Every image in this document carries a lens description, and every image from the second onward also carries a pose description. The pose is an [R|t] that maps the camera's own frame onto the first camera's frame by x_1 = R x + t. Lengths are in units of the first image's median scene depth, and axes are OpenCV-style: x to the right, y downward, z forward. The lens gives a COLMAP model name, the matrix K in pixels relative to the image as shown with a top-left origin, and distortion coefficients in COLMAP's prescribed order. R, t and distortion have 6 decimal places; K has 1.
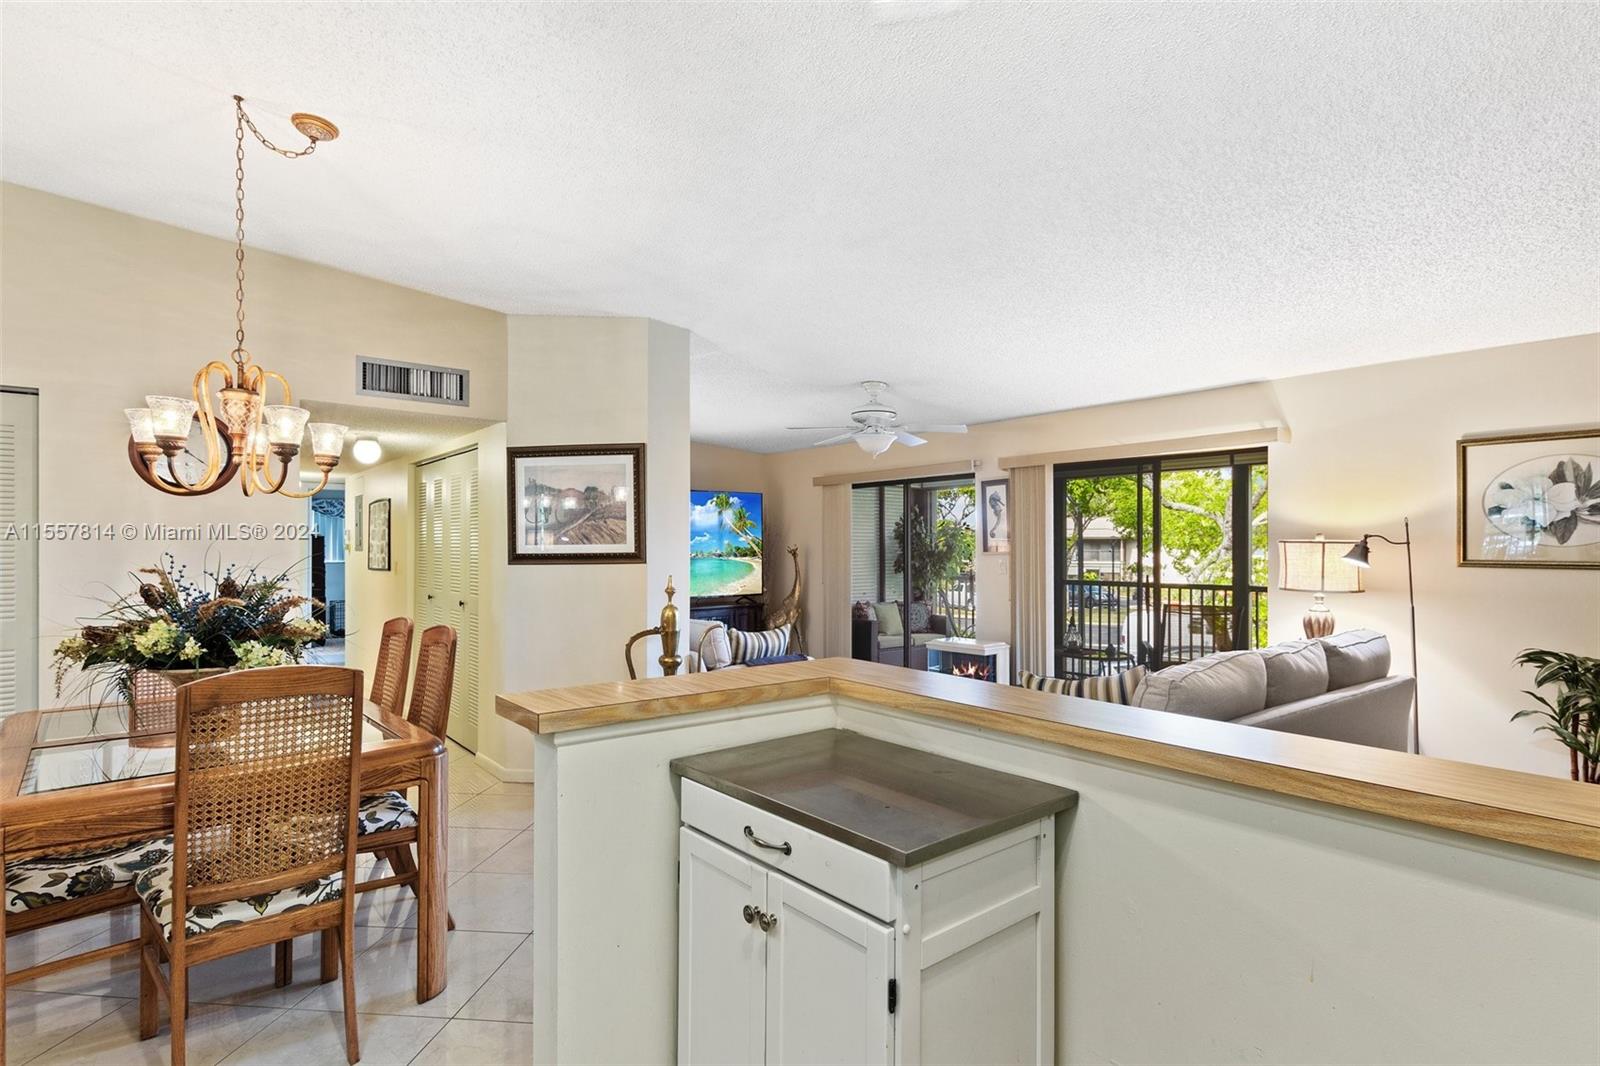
lens RADIAL K [[813.5, 0, 796.0], [0, 813.5, 543.5], [0, 0, 1]] dist [0.000678, -0.000841]
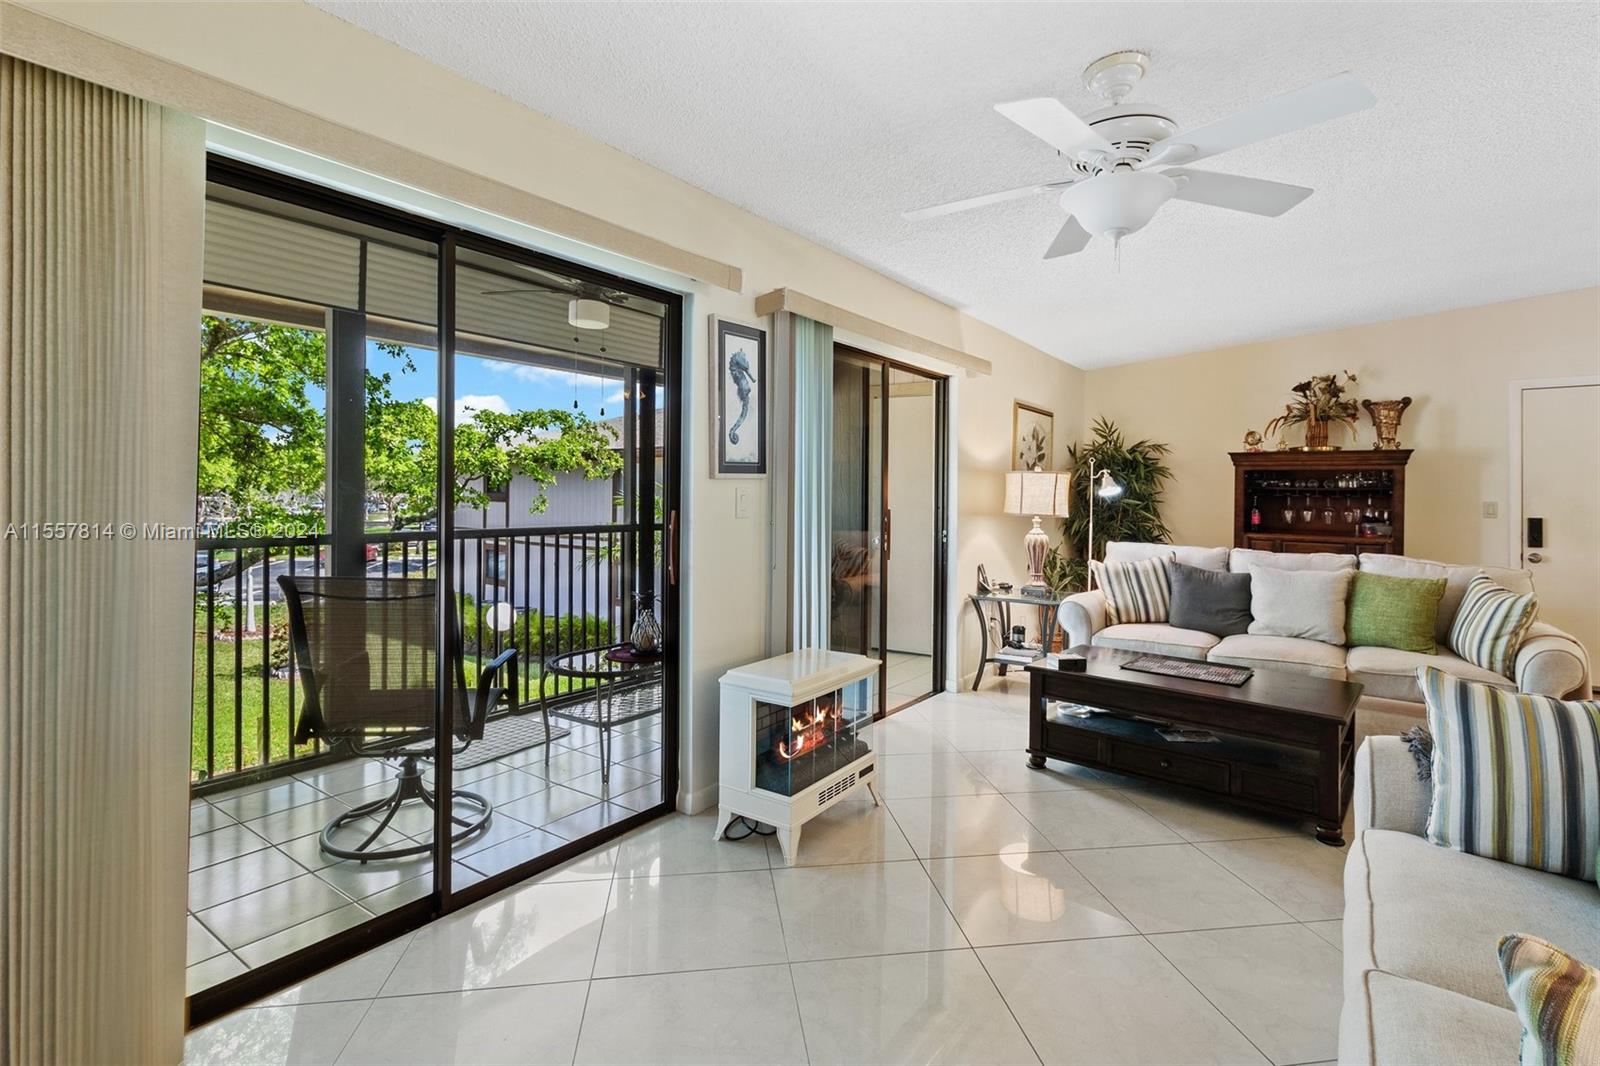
lens RADIAL K [[763.0, 0, 800.6], [0, 763.0, 498.4], [0, 0, 1]] dist [0.024581, -0.000061]
pose [[-0.259209, -0.004431, 0.965811, -0.298760], [-0.013780, 0.999905, 0.000889, 0.035014], [-0.965723, -0.013078, -0.259245, 1.572478]]
